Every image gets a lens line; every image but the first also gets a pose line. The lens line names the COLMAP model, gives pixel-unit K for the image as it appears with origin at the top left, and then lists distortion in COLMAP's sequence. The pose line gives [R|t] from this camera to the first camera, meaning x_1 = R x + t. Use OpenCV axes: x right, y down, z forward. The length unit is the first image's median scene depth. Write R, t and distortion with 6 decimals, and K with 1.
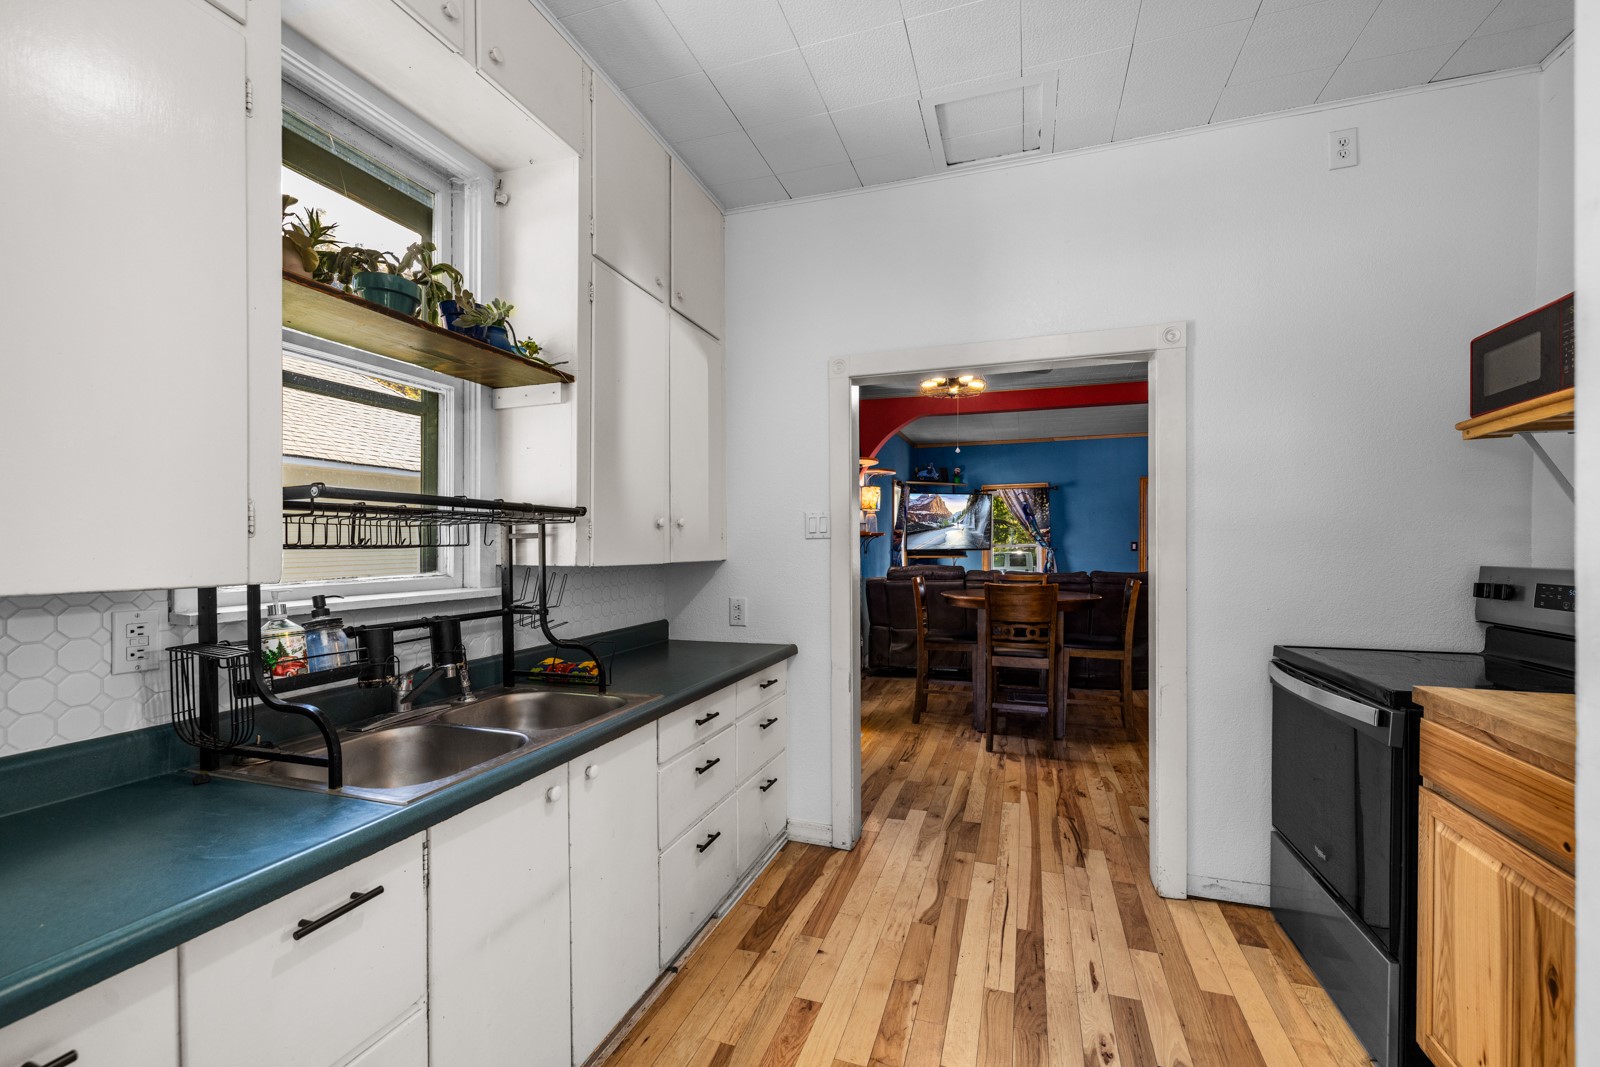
lens RADIAL K [[675.3, 0, 792.2], [0, 675.3, 549.9], [0, 0, 1]] dist [-0.000096, 0.000436]
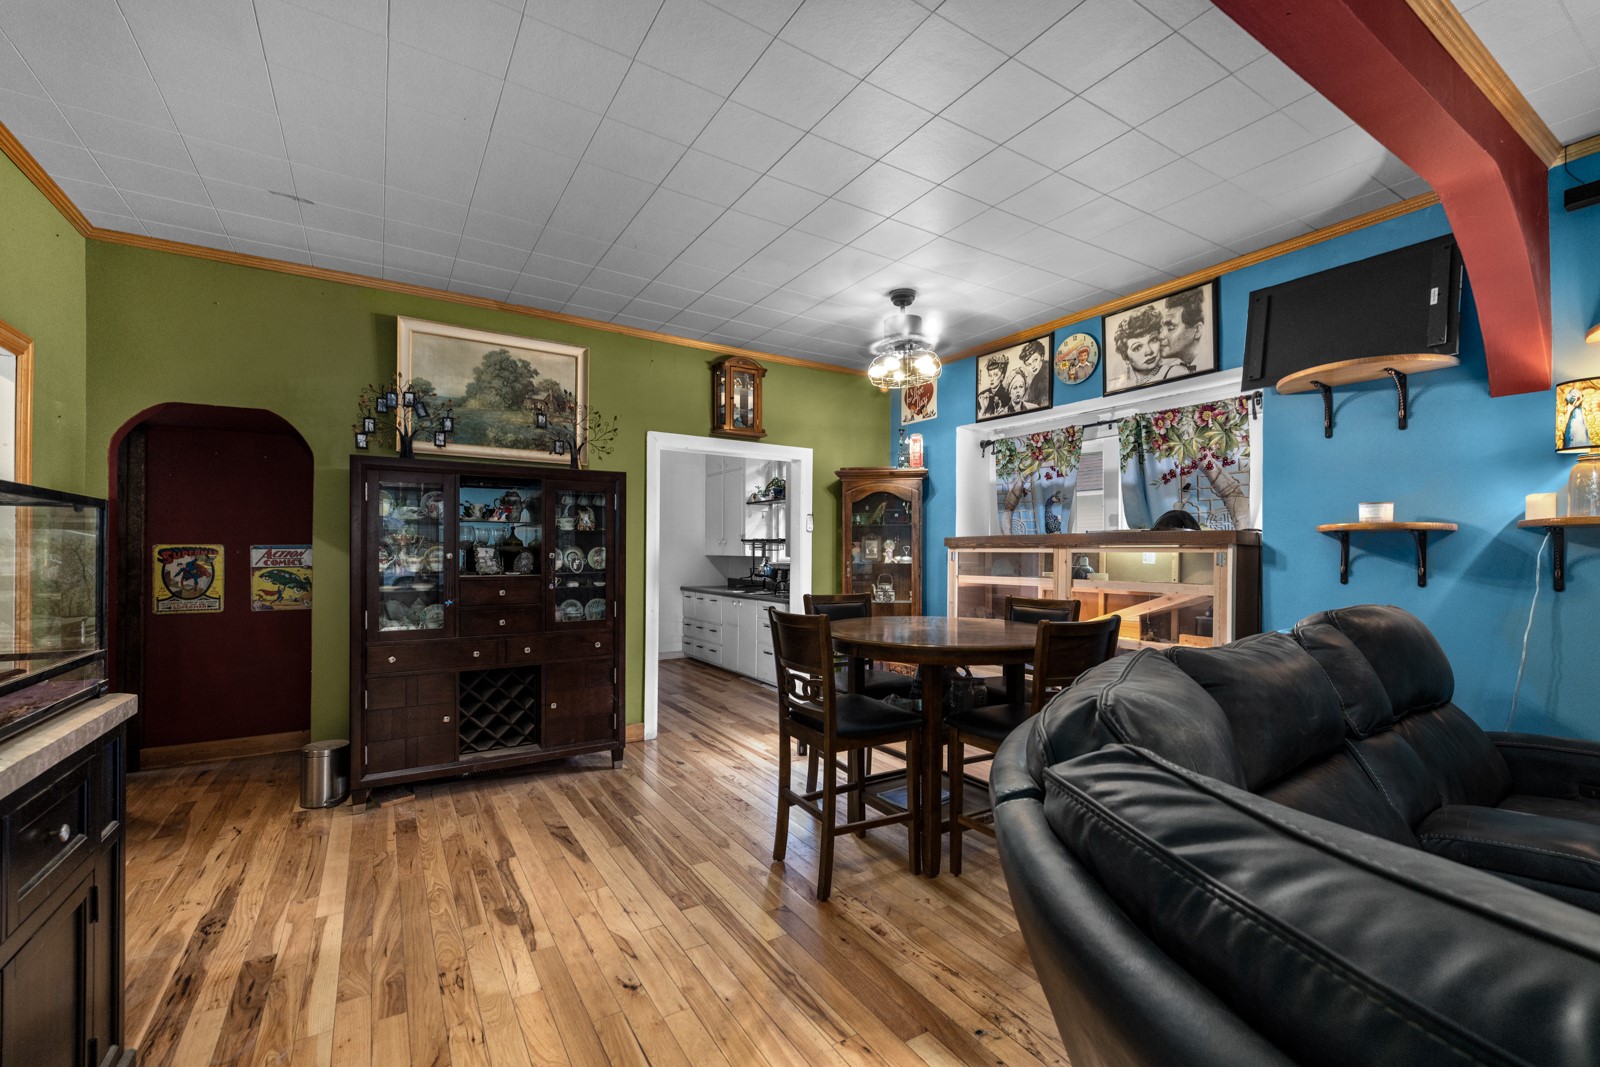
lens RADIAL K [[675.3, 0, 793.1], [0, 675.3, 546.8], [0, 0, 1]] dist [-0.000096, 0.000436]
pose [[-0.630966, -0.005899, -0.775788, 1.727274], [-0.010824, 0.999941, 0.001200, -0.020516], [0.775735, 0.009154, -0.630992, 2.457846]]
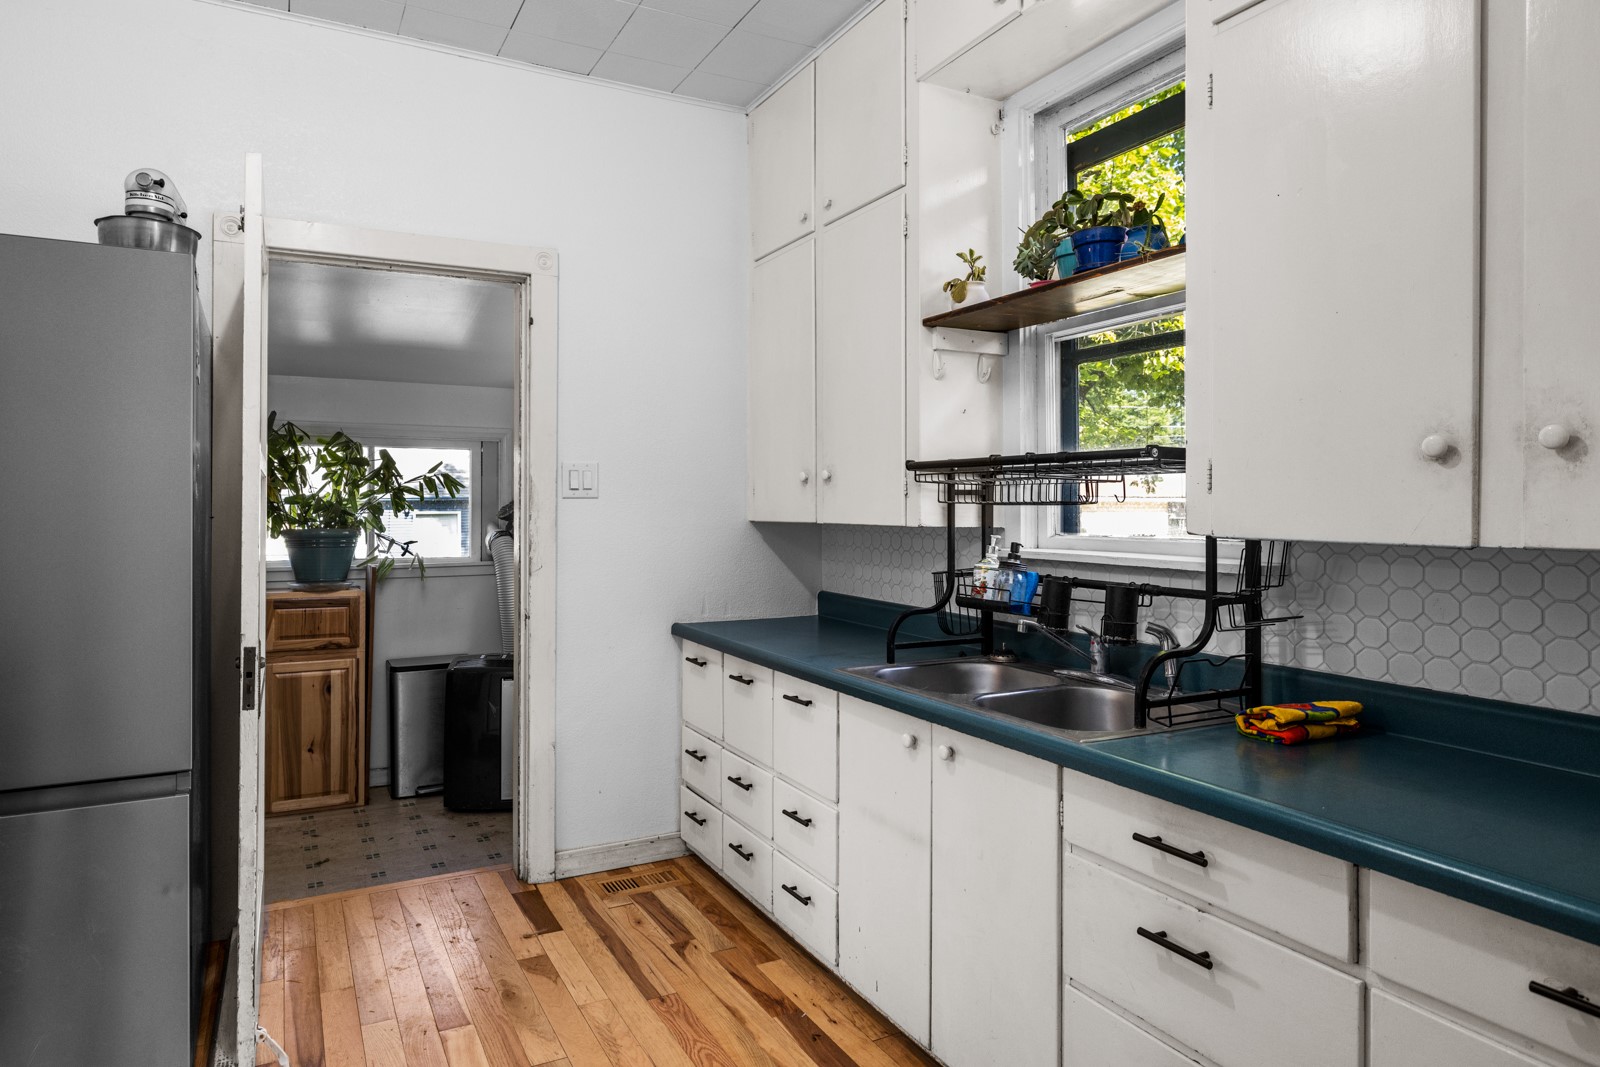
lens RADIAL K [[917.3, 0, 783.3], [0, 917.3, 502.0], [0, 0, 1]] dist [-0.035929, -0.001067]
pose [[-0.669390, 0.003485, -0.742903, 0.480513], [-0.000225, 0.999988, 0.004893, -0.008423], [0.742911, 0.003443, -0.669381, 1.056715]]
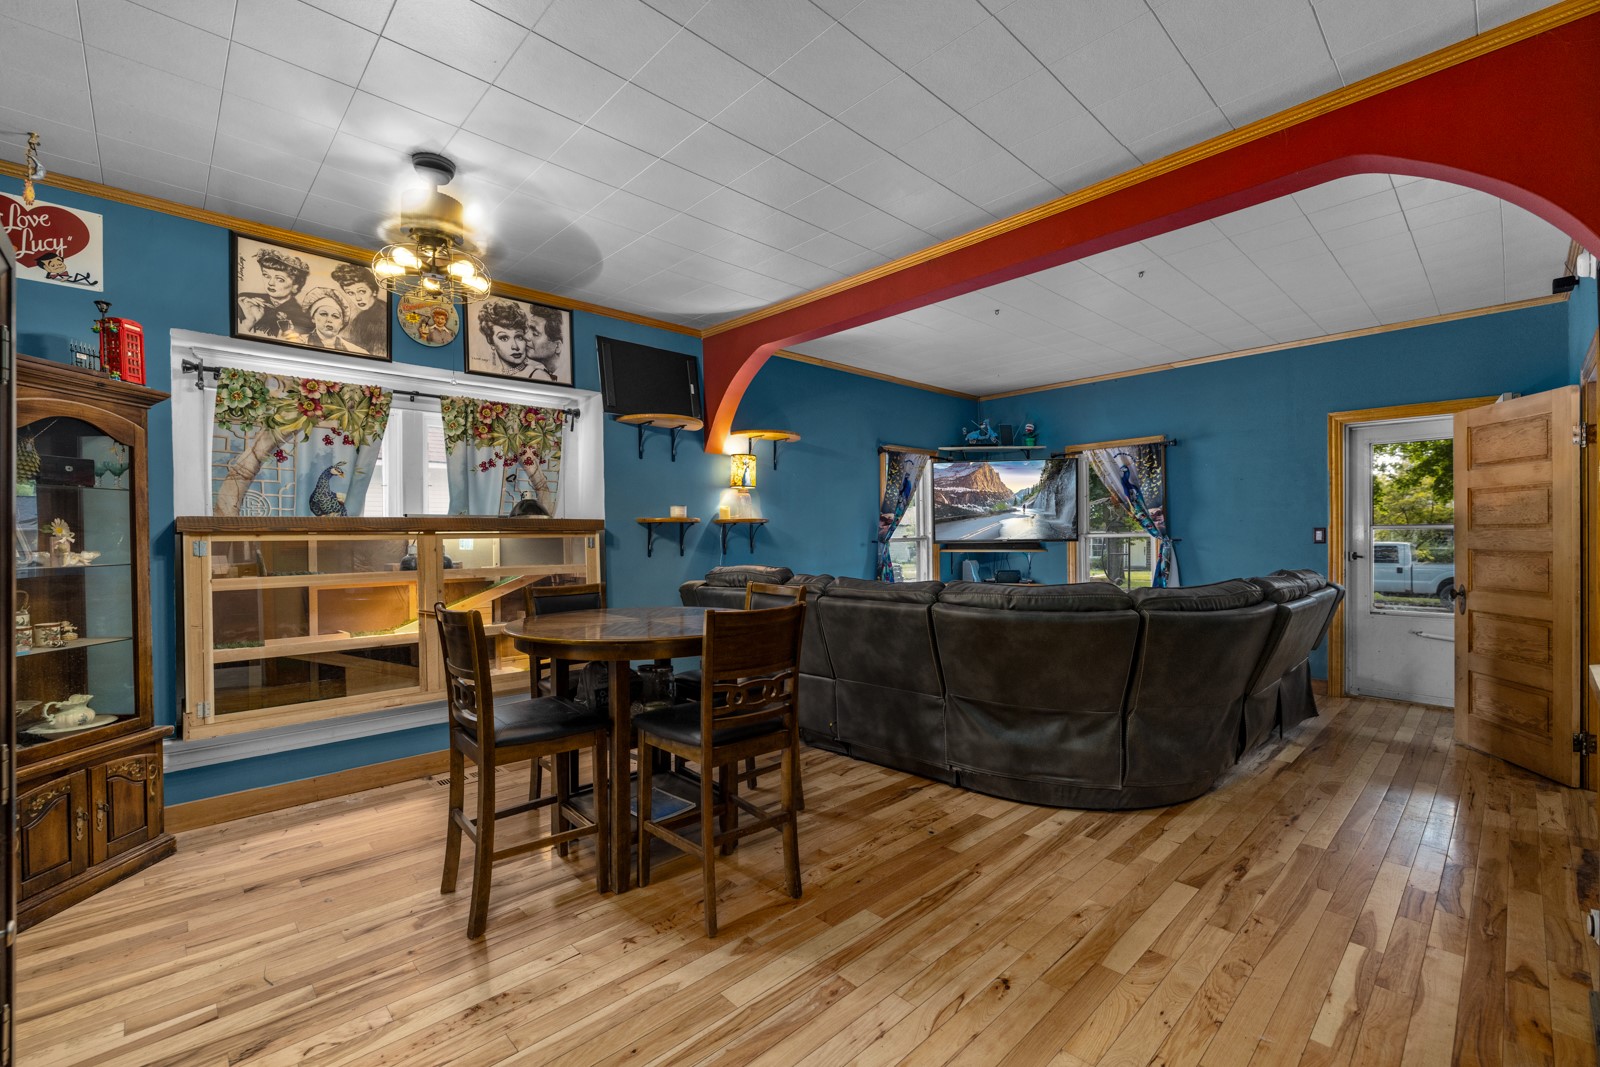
lens RADIAL K [[675.3, 0, 796.0], [0, 675.3, 541.7], [0, 0, 1]] dist [-0.000096, 0.000436]
pose [[0.887003, -0.002983, -0.461753, 1.375810], [0.003857, 0.999992, 0.000950, -0.004669], [0.461747, -0.002624, 0.887008, 1.036510]]
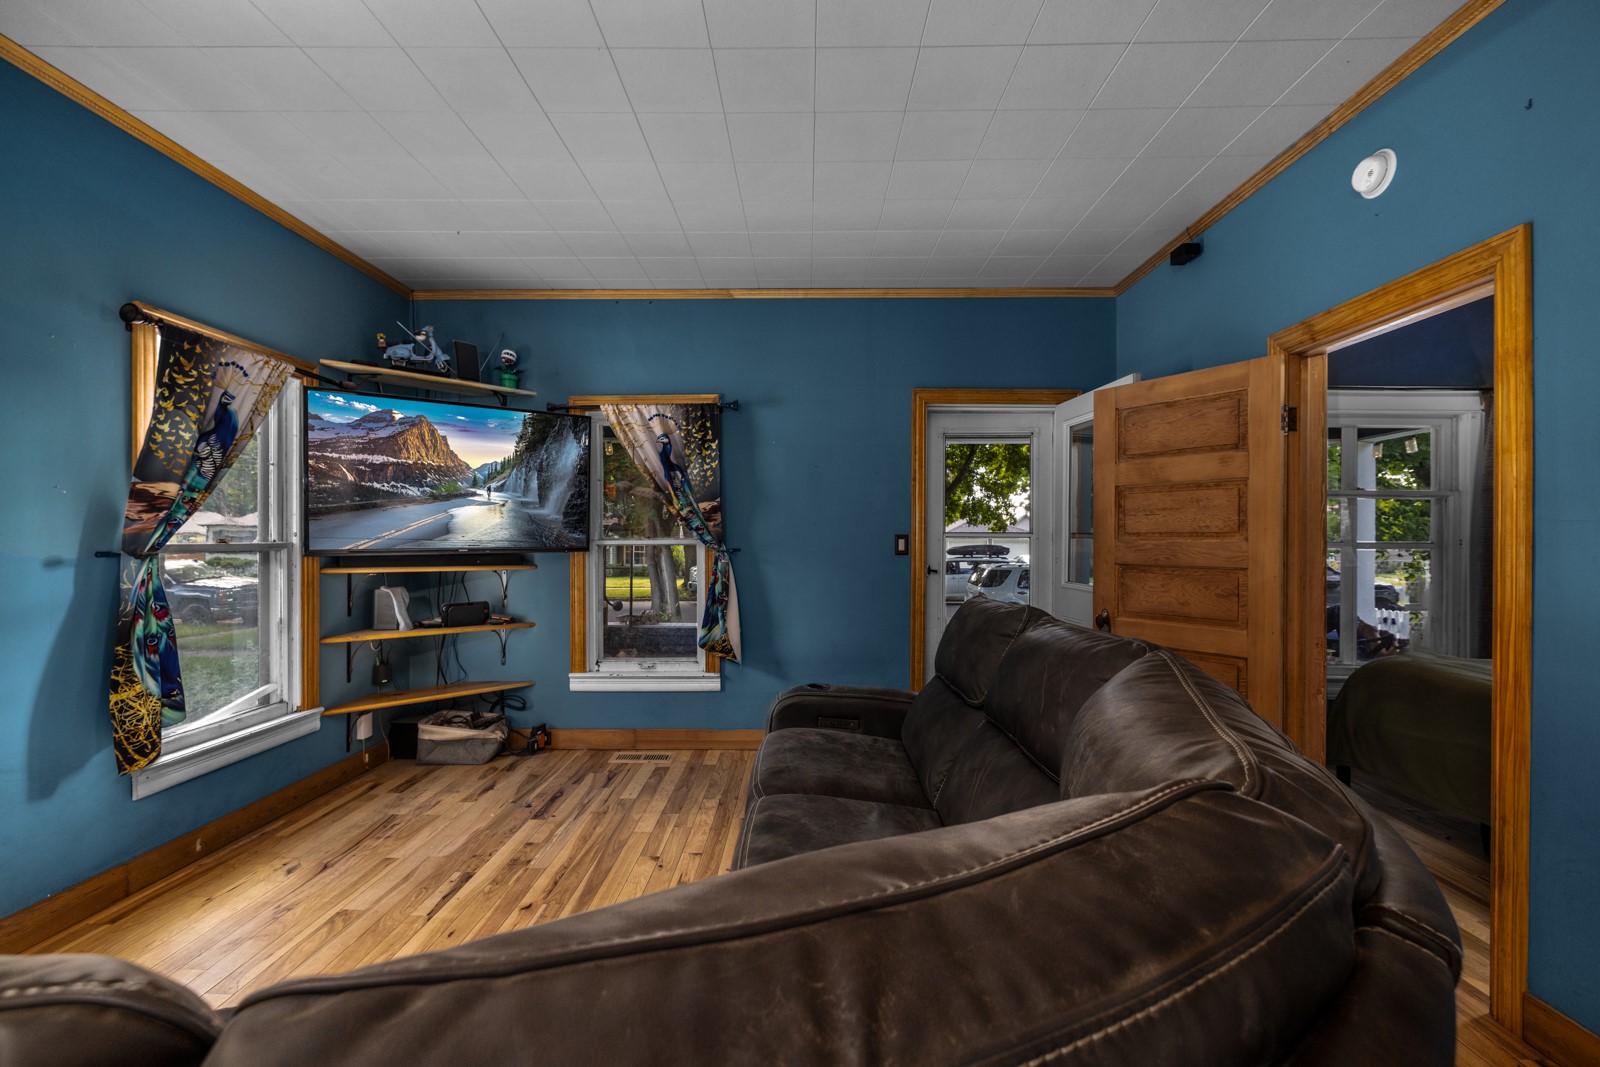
lens RADIAL K [[675.3, 0, 802.6], [0, 675.3, 536.2], [0, 0, 1]] dist [-0.000096, 0.000436]
pose [[0.946887, 0.004333, 0.321537, 1.098544], [0.000333, 0.999895, -0.014457, -0.012241], [-0.321566, 0.013796, 0.946787, 2.176772]]
